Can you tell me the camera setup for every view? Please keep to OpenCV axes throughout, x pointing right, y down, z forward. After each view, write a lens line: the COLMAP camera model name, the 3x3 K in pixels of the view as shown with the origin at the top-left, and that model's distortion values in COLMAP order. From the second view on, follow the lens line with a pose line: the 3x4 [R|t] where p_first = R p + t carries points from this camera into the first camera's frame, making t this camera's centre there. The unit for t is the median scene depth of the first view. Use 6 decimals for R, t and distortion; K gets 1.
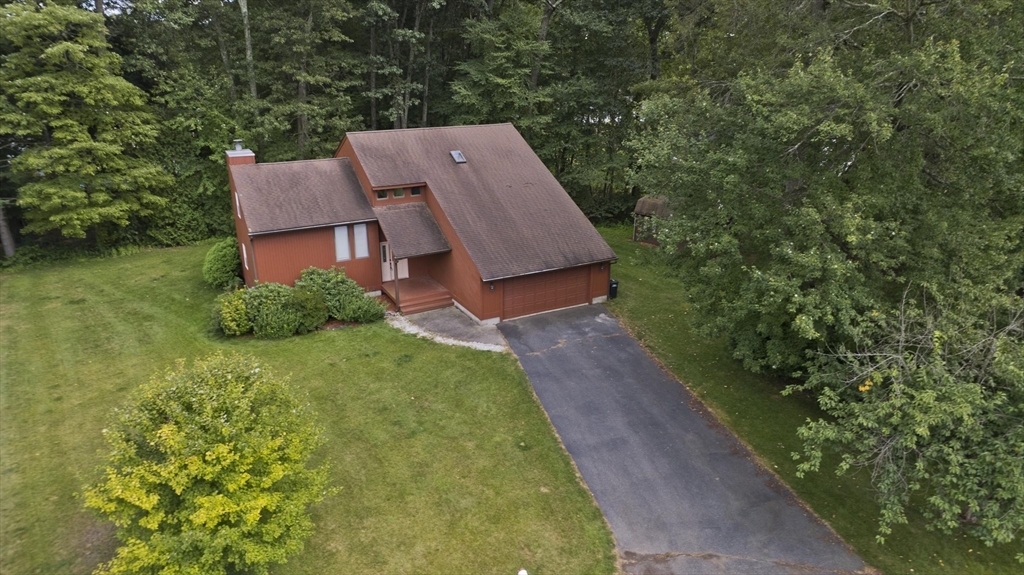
lens RADIAL K [[657.0, 0, 494.1], [0, 657.0, 289.1], [0, 0, 1]] dist [-0.025182, 0.003568]
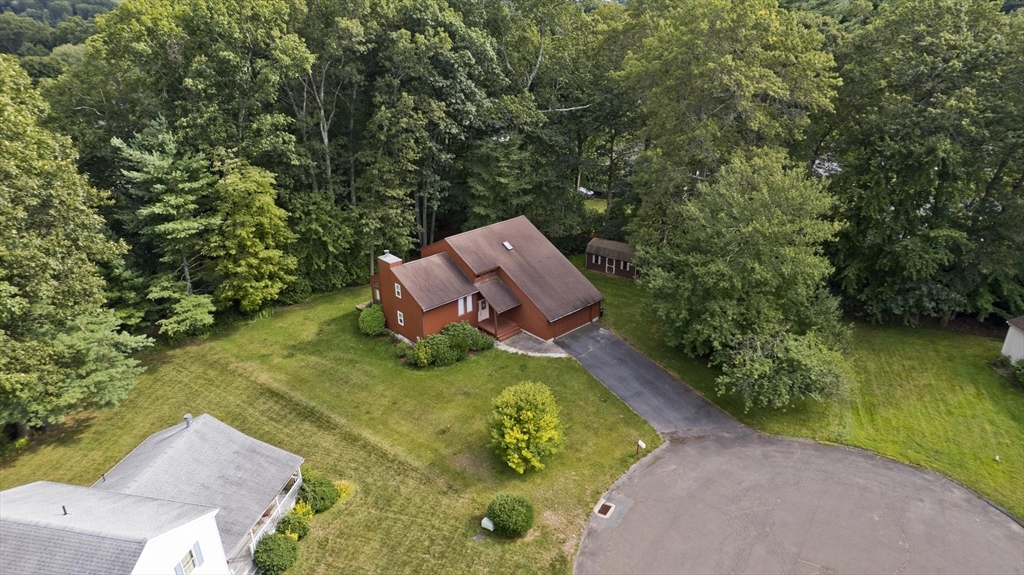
lens RADIAL K [[657.0, 0, 494.1], [0, 657.0, 289.1], [0, 0, 1]] dist [-0.025182, 0.003568]
pose [[0.971229, -0.108481, 0.212004, -0.580611], [0.094484, 0.992689, 0.075106, -0.270946], [-0.218602, -0.052915, 0.974378, -0.866005]]
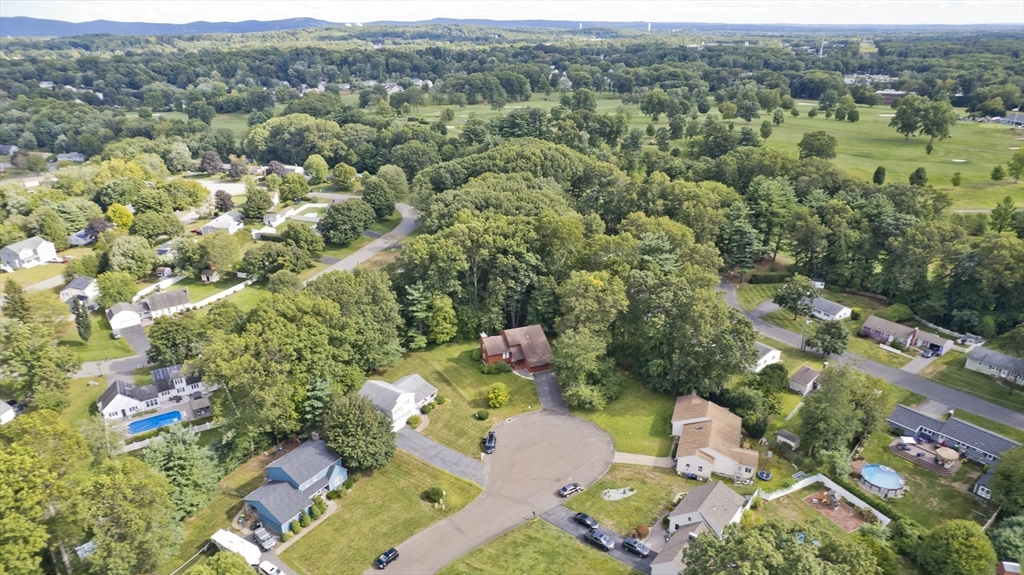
lens RADIAL K [[657.0, 0, 494.1], [0, 657.0, 289.1], [0, 0, 1]] dist [-0.025182, 0.003568]
pose [[0.990136, 0.043851, -0.133073, 0.398891], [-0.037970, 0.998201, 0.046411, -0.927921], [0.134868, -0.040900, 0.990019, -4.600671]]
